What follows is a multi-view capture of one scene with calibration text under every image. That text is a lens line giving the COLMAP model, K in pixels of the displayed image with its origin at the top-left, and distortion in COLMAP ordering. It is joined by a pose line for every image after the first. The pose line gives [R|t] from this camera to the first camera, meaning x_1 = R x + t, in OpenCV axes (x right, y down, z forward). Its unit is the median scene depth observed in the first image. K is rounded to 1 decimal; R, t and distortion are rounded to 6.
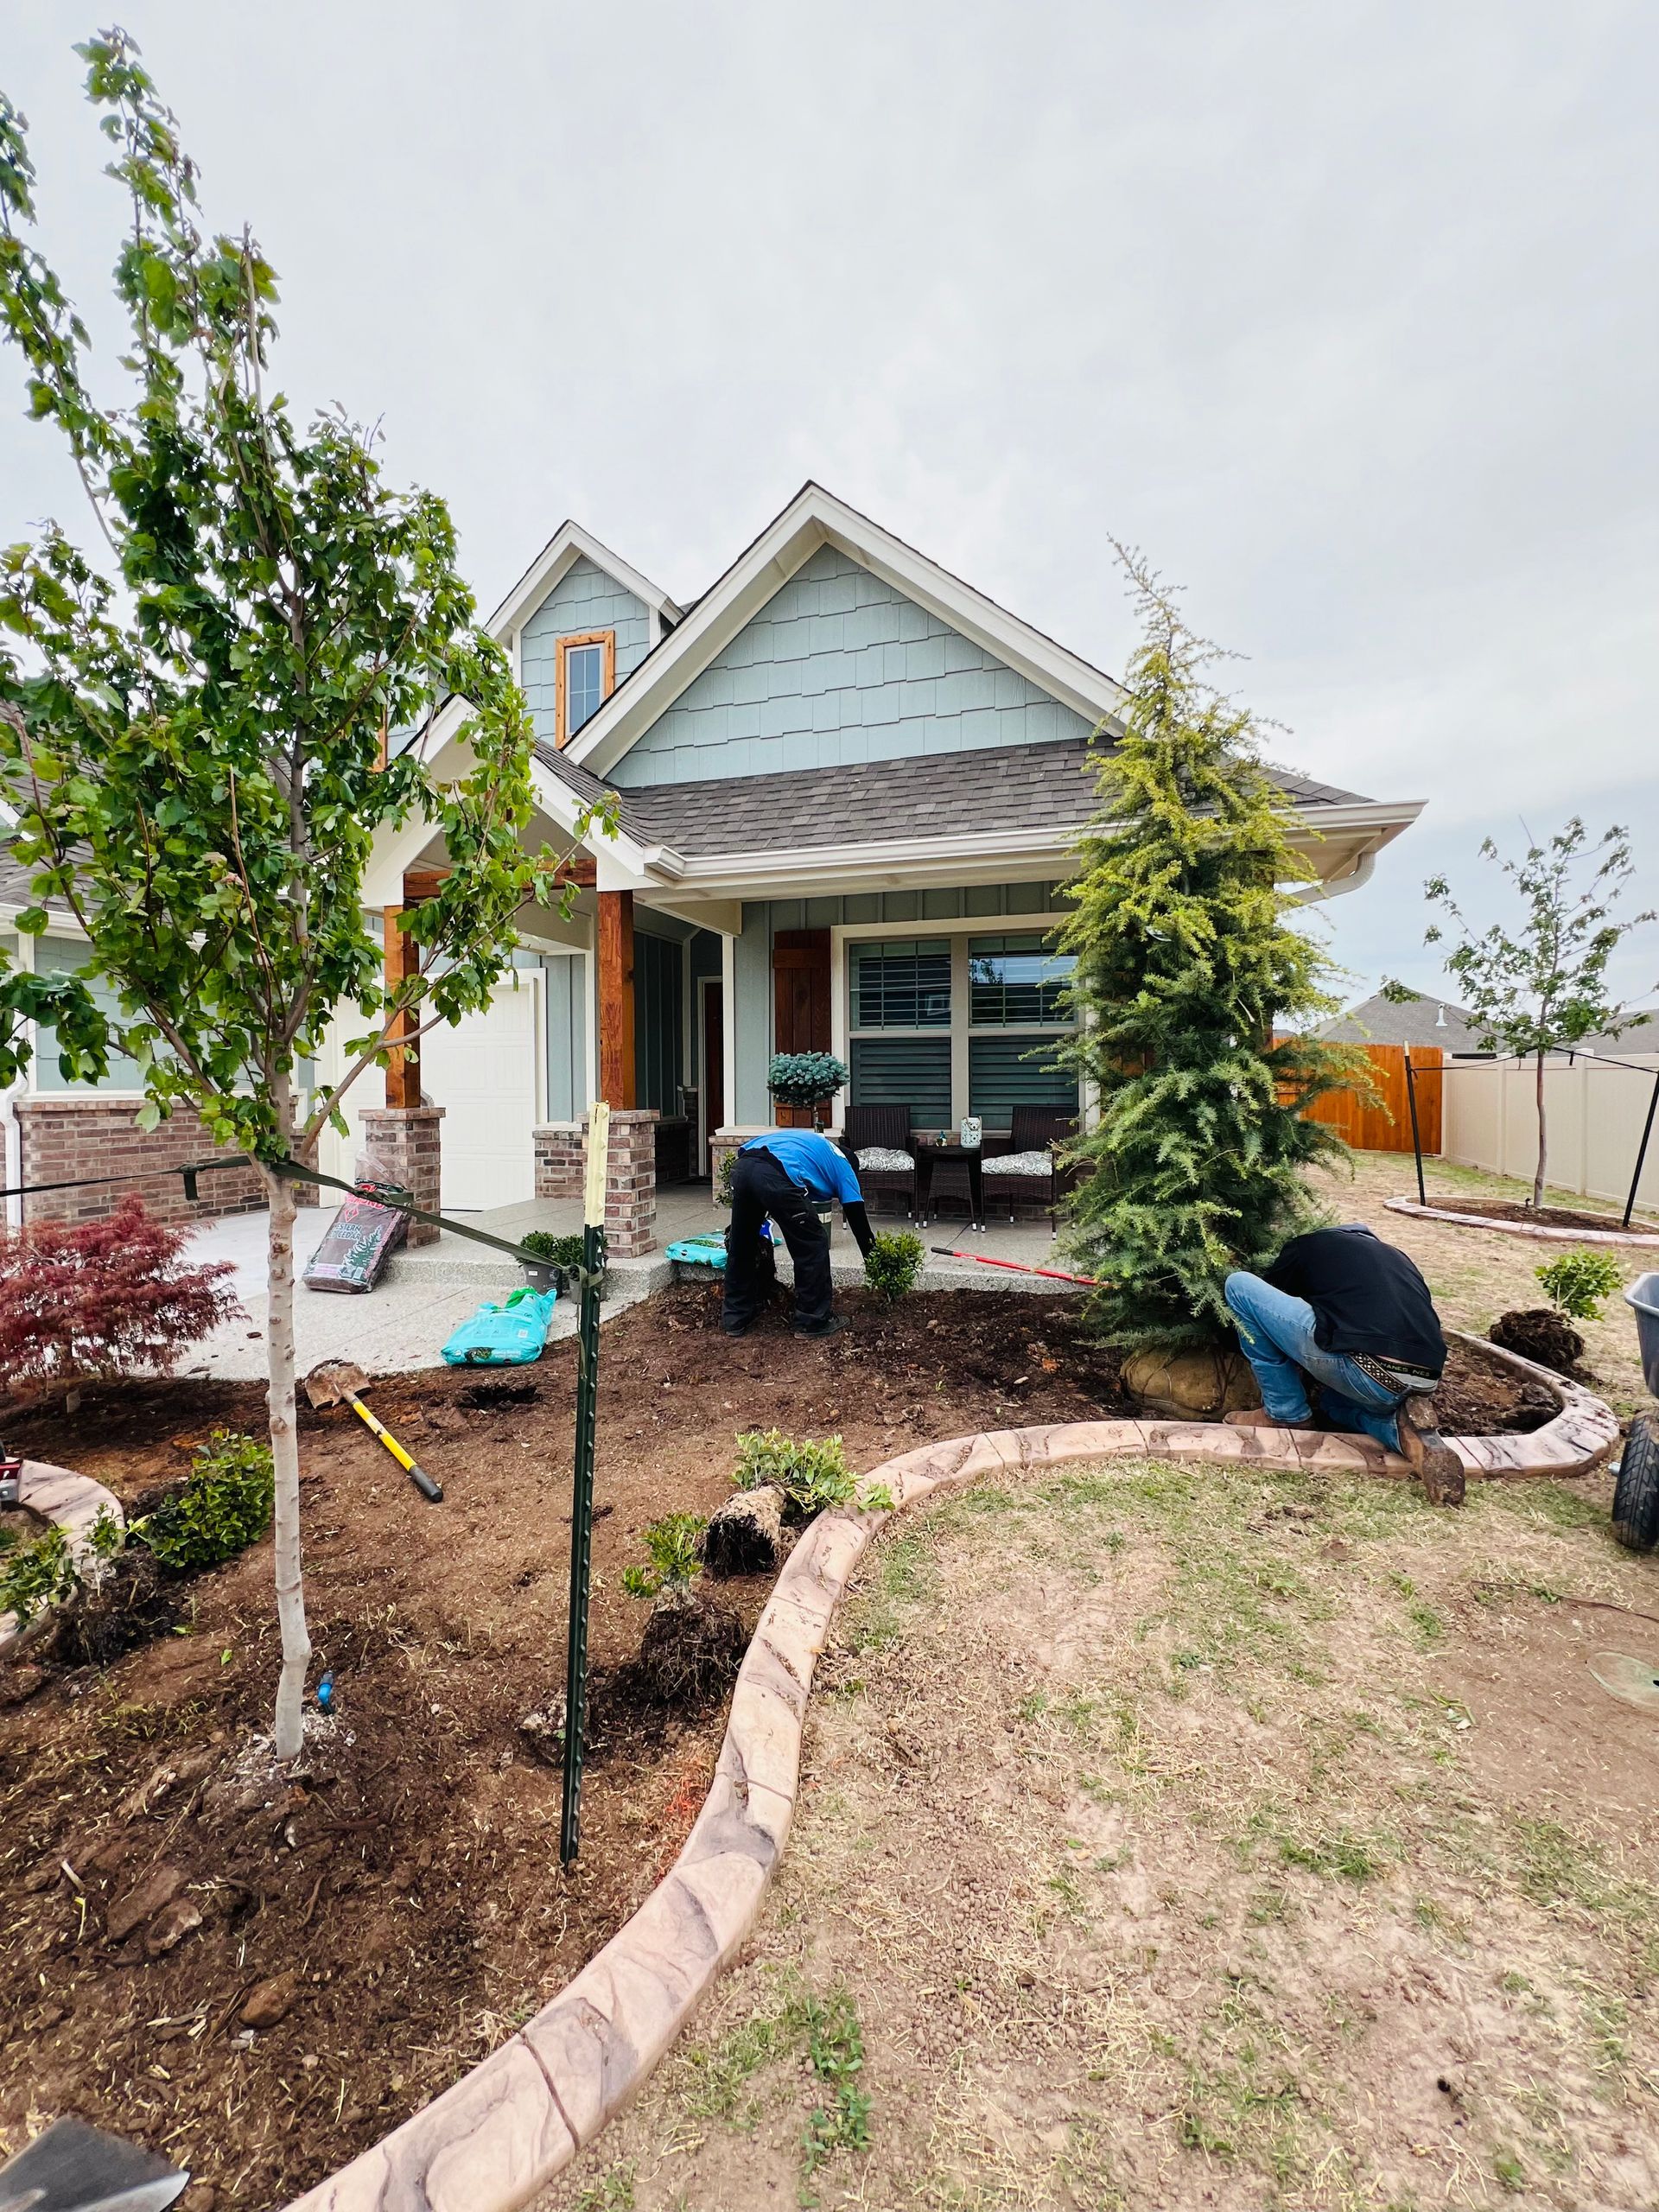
lens RADIAL K [[929.1, 0, 829.5], [0, 929.1, 1106.0], [0, 0, 1]] dist [0.000413, 0.000282]
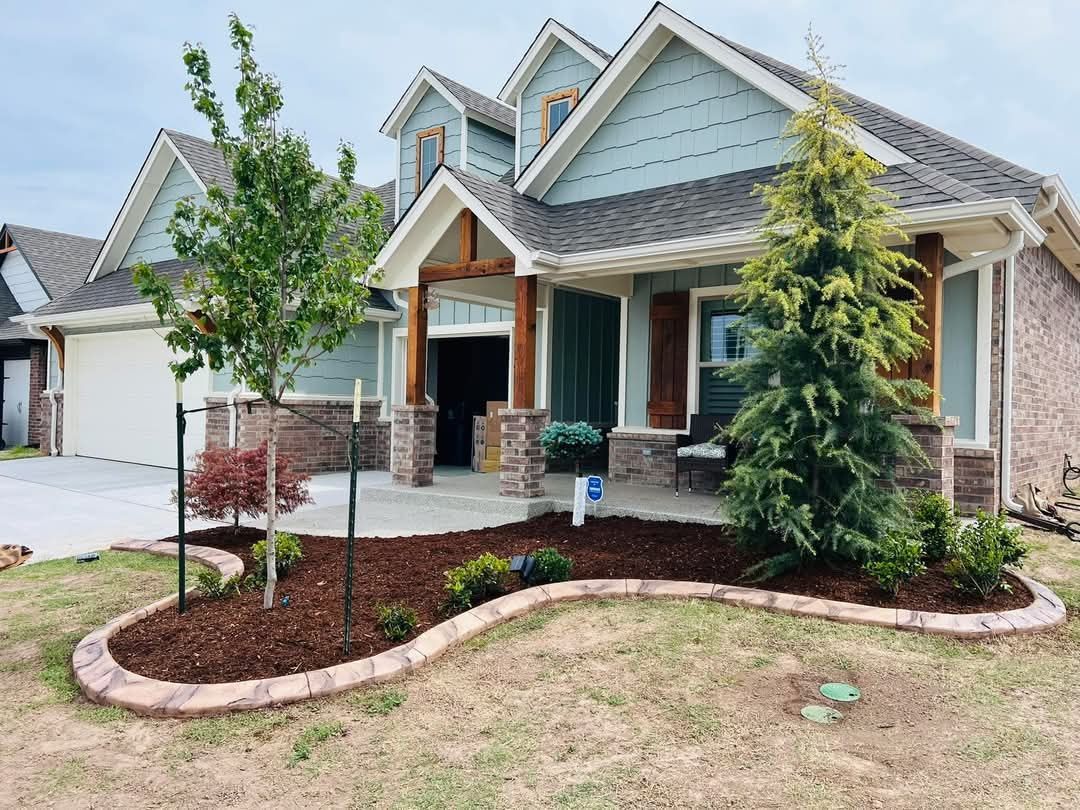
lens RADIAL K [[787.8, 0, 540.0], [0, 787.8, 405.0], [0, 0, 1]] dist [0.079798, -0.003652]
pose [[0.929316, 0.025357, -0.368415, 0.292801], [-0.036516, 0.999060, -0.023349, 0.027934], [0.367477, 0.035151, 0.929368, -0.265406]]
